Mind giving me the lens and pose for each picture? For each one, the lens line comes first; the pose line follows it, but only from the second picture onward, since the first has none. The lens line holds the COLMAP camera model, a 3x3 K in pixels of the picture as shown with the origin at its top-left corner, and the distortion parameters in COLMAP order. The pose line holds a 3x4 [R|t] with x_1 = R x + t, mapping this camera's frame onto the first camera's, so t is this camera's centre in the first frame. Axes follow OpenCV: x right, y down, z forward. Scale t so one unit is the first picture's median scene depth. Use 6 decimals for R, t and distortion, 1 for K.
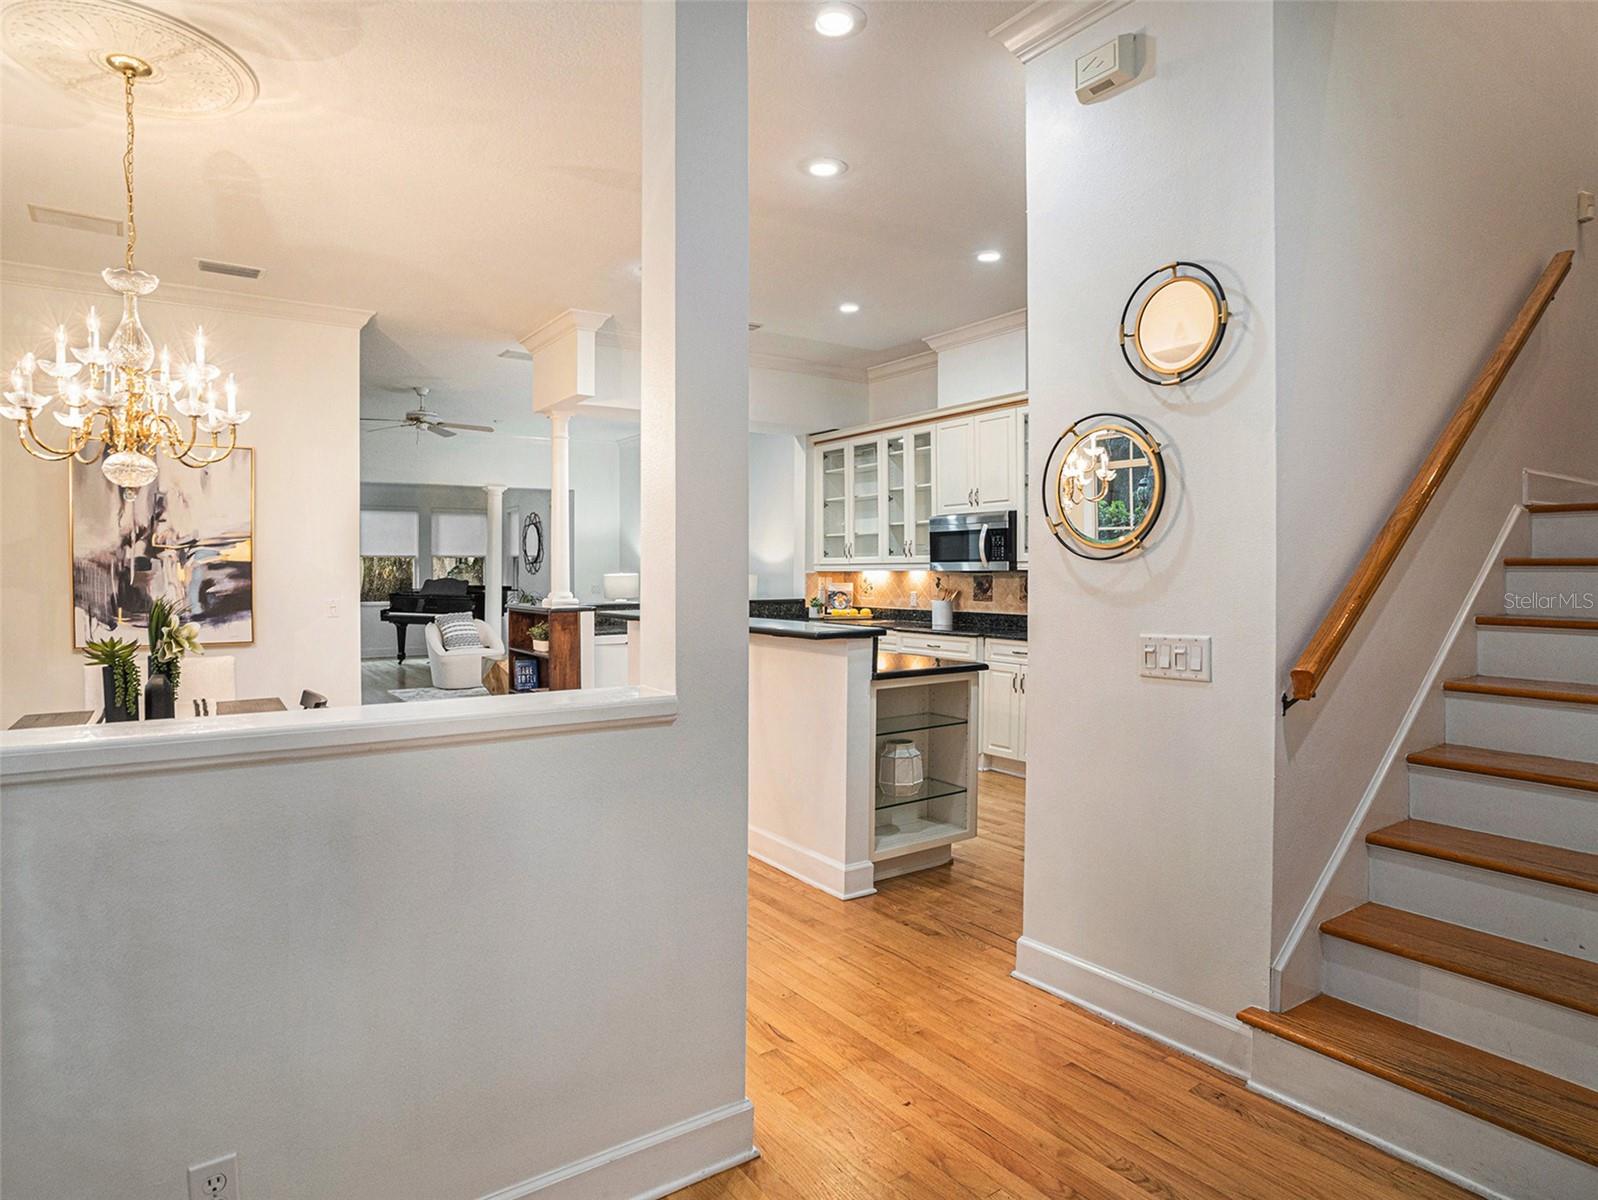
lens RADIAL K [[912.7, 0, 788.0], [0, 912.7, 583.3], [0, 0, 1]] dist [-0.024898, 0.000479]
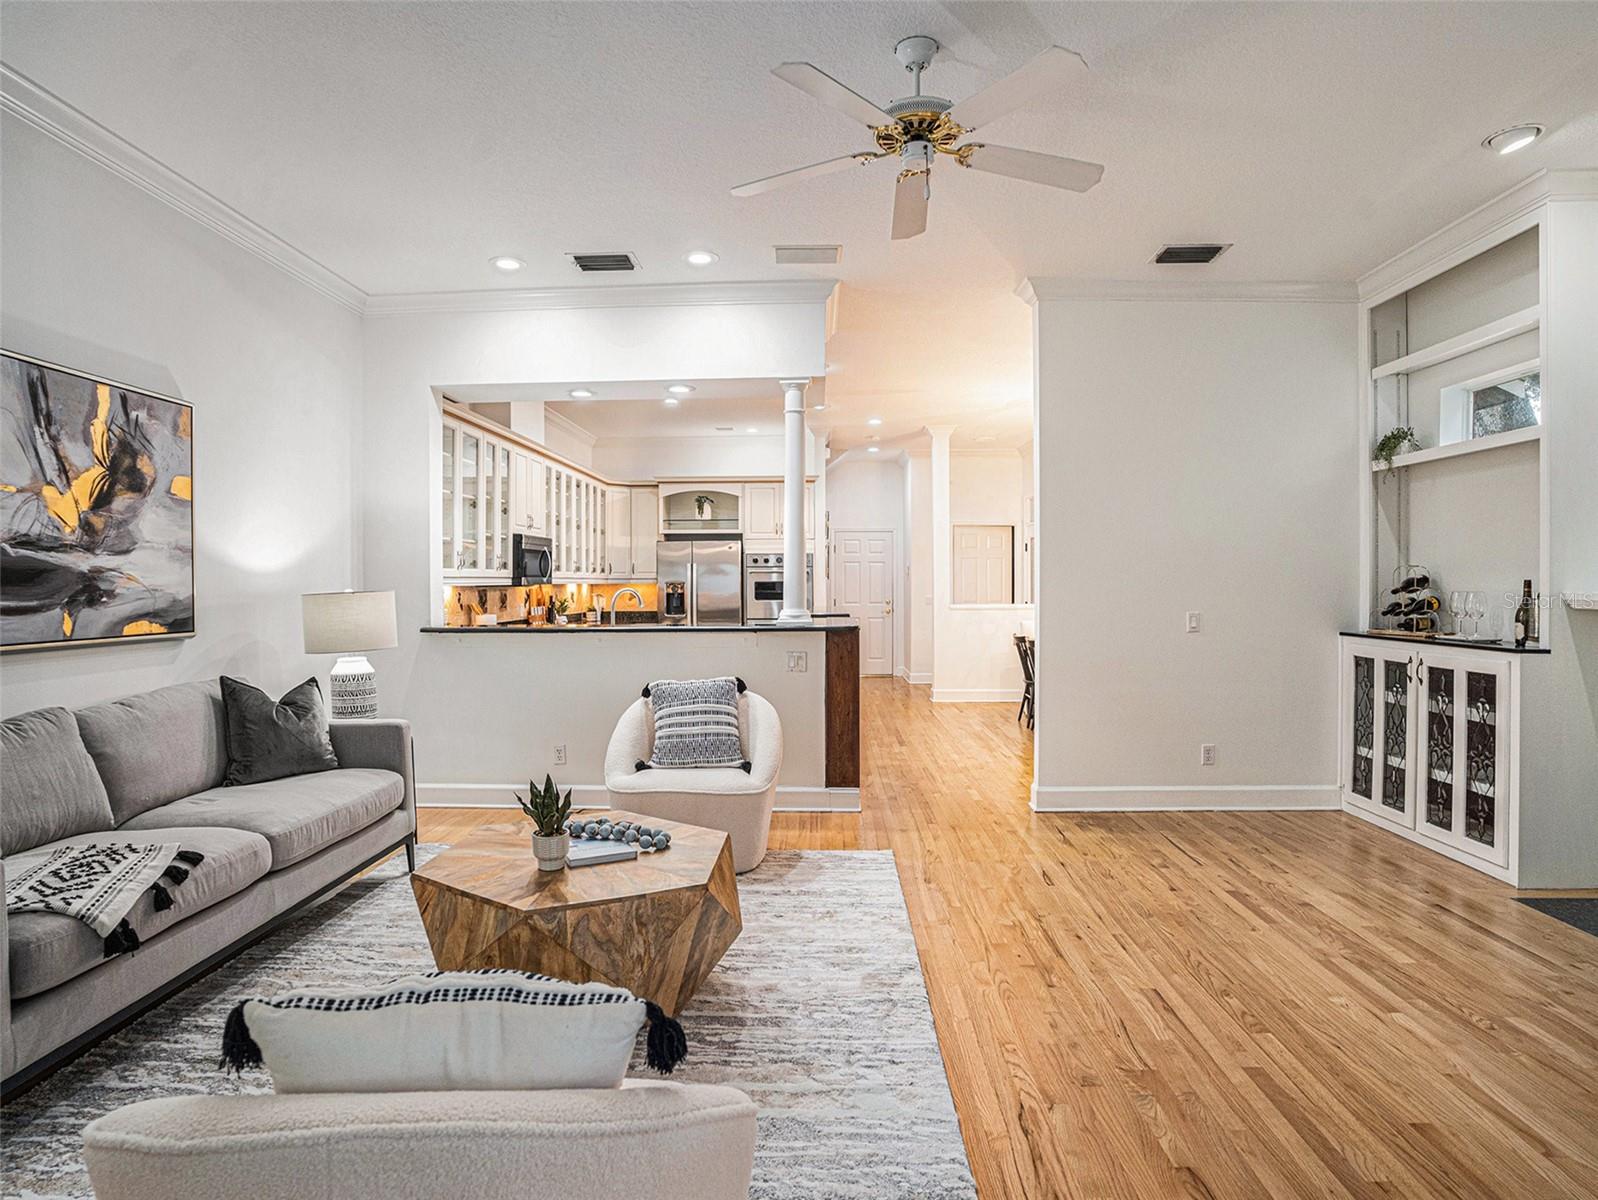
lens RADIAL K [[892.0, 0, 797.7], [0, 892.0, 594.3], [0, 0, 1]] dist [-0.088335, 0.044856]
pose [[-0.807898, -0.002890, 0.589315, -0.766636], [0.014859, 0.999570, 0.025272, -0.025762], [-0.589135, 0.029174, -0.807508, 1.771054]]
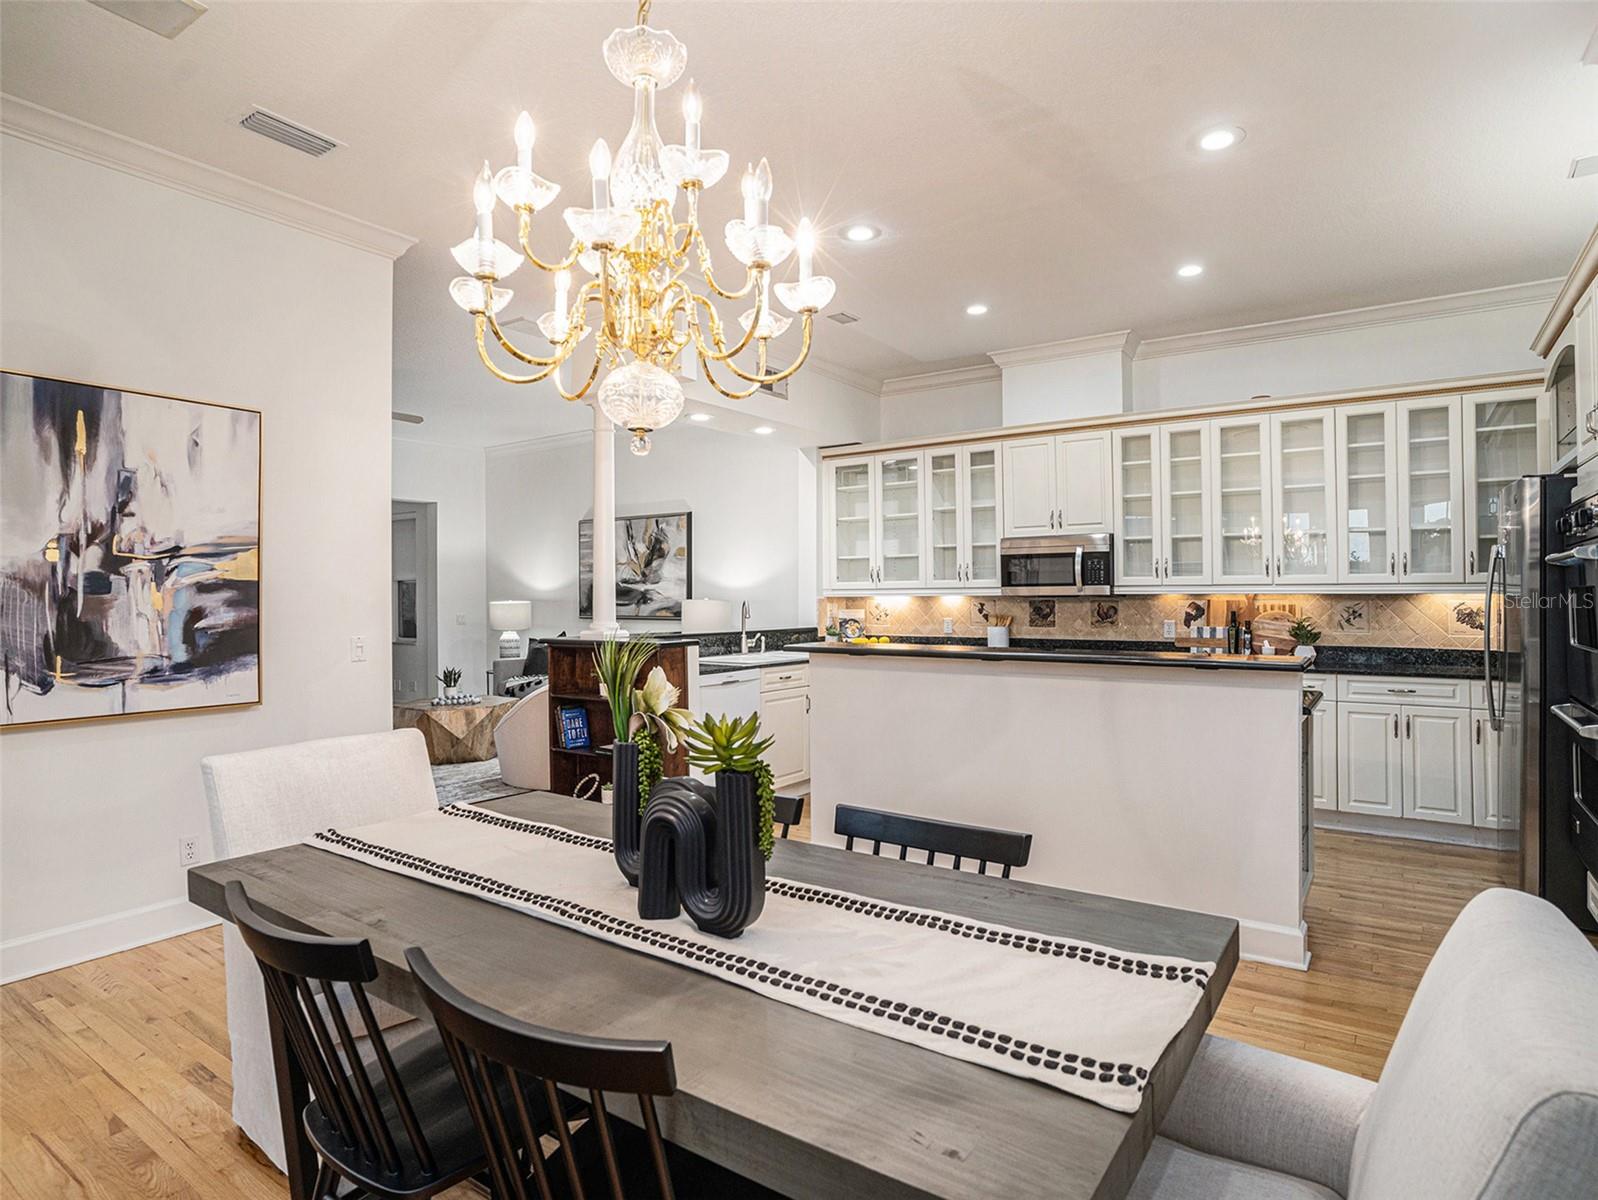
lens RADIAL K [[880.2, 0, 799.0], [0, 880.2, 596.8], [0, 0, 1]] dist [-0.084608, 0.037575]
pose [[0.931374, -0.001431, 0.364061, -0.404732], [0.007826, 0.999840, -0.016091, 0.000800], [-0.363980, 0.017835, 0.931236, 0.240825]]
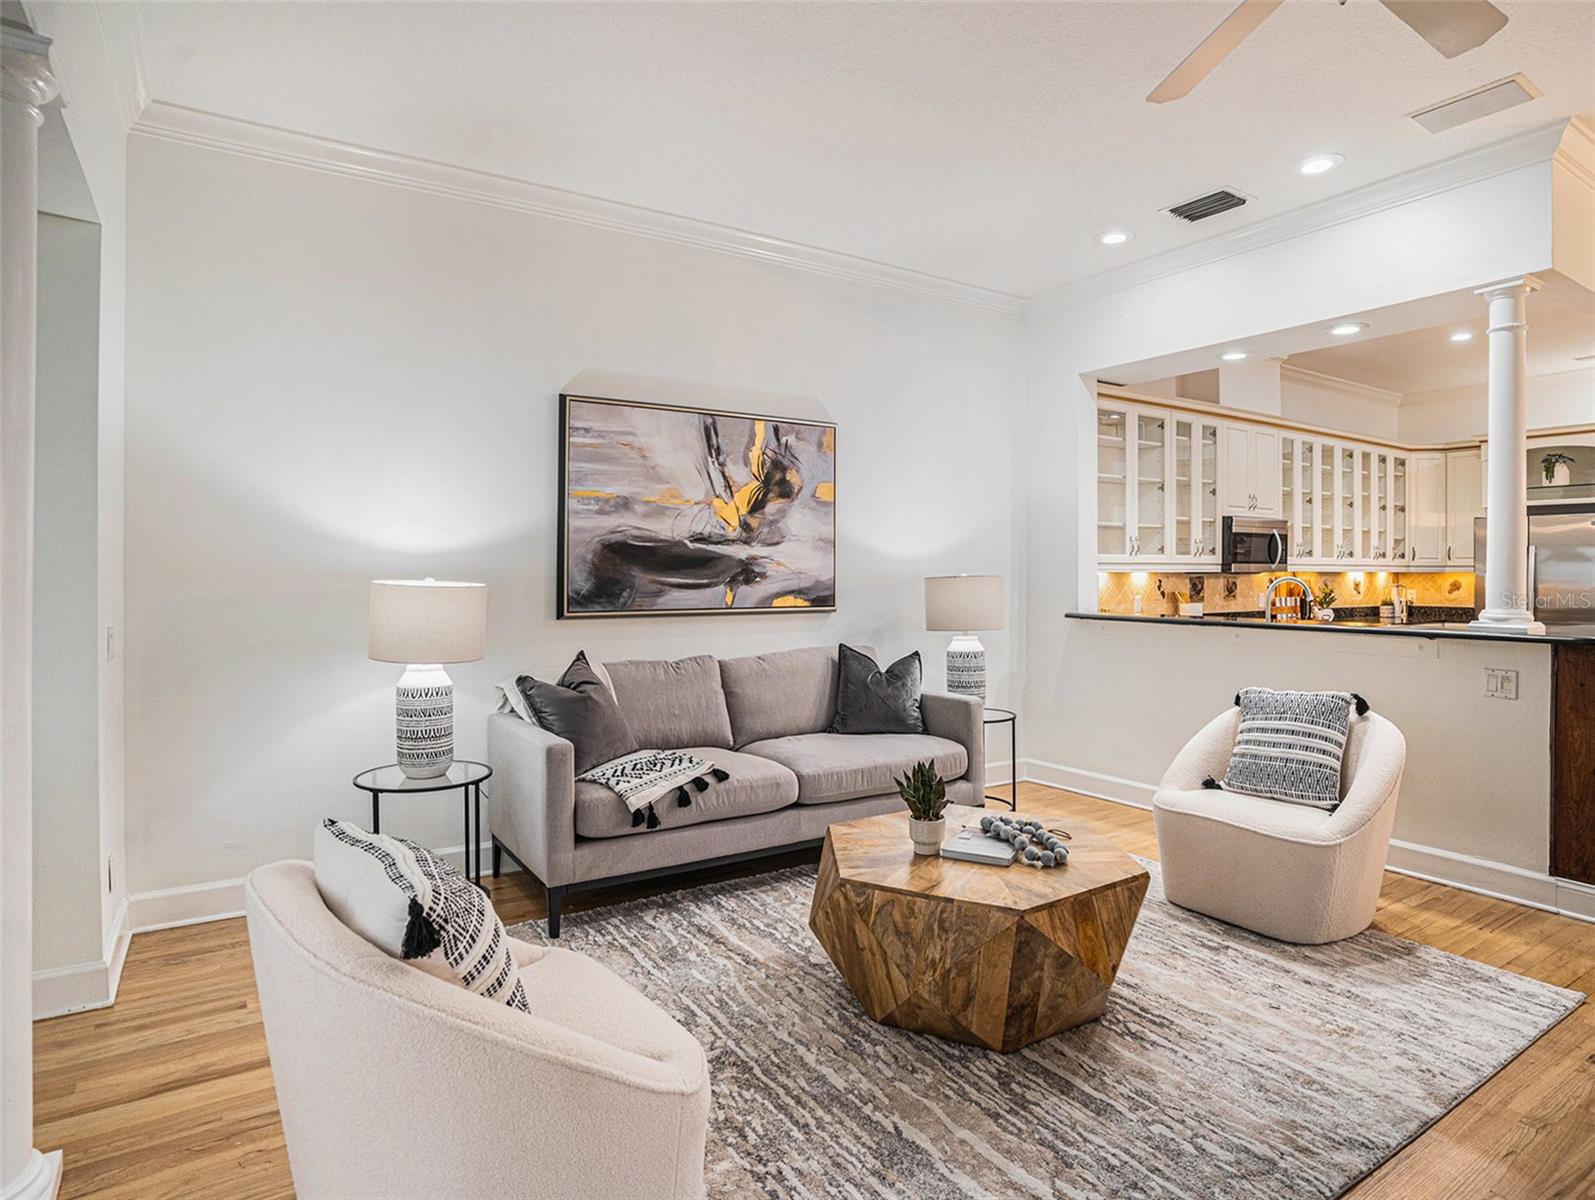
lens RADIAL K [[904.5, 0, 795.4], [0, 904.5, 567.4], [0, 0, 1]] dist [-0.081934, 0.041504]
pose [[0.022886, 0.004395, 0.999728, -0.857996], [0.012878, 0.999906, -0.004690, -0.021758], [-0.999655, 0.012982, 0.022827, 1.552605]]
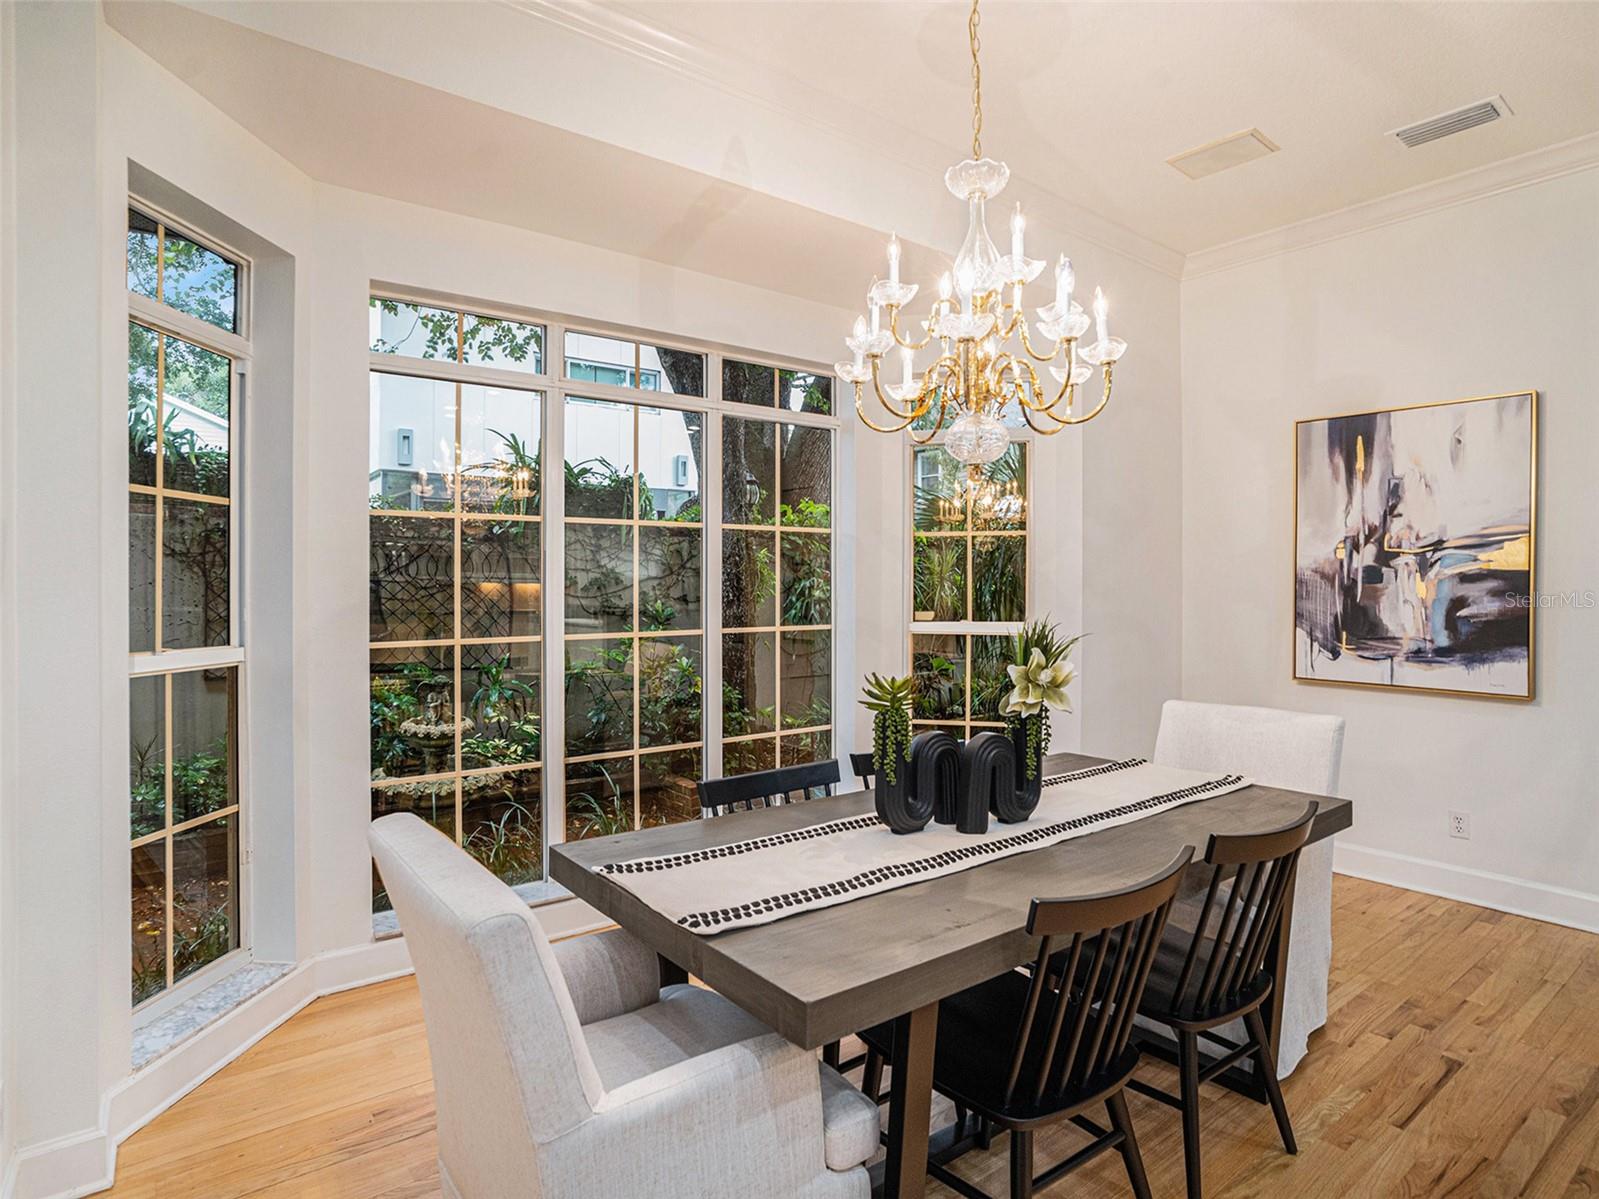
lens RADIAL K [[884.0, 0, 791.8], [0, 884.0, 583.7], [0, 0, 1]] dist [-0.094944, 0.050451]
pose [[0.046545, 0.006296, -0.998896, -0.020013], [-0.017287, 0.999835, 0.005497, -0.008008], [0.998767, 0.017012, 0.046646, 0.406994]]
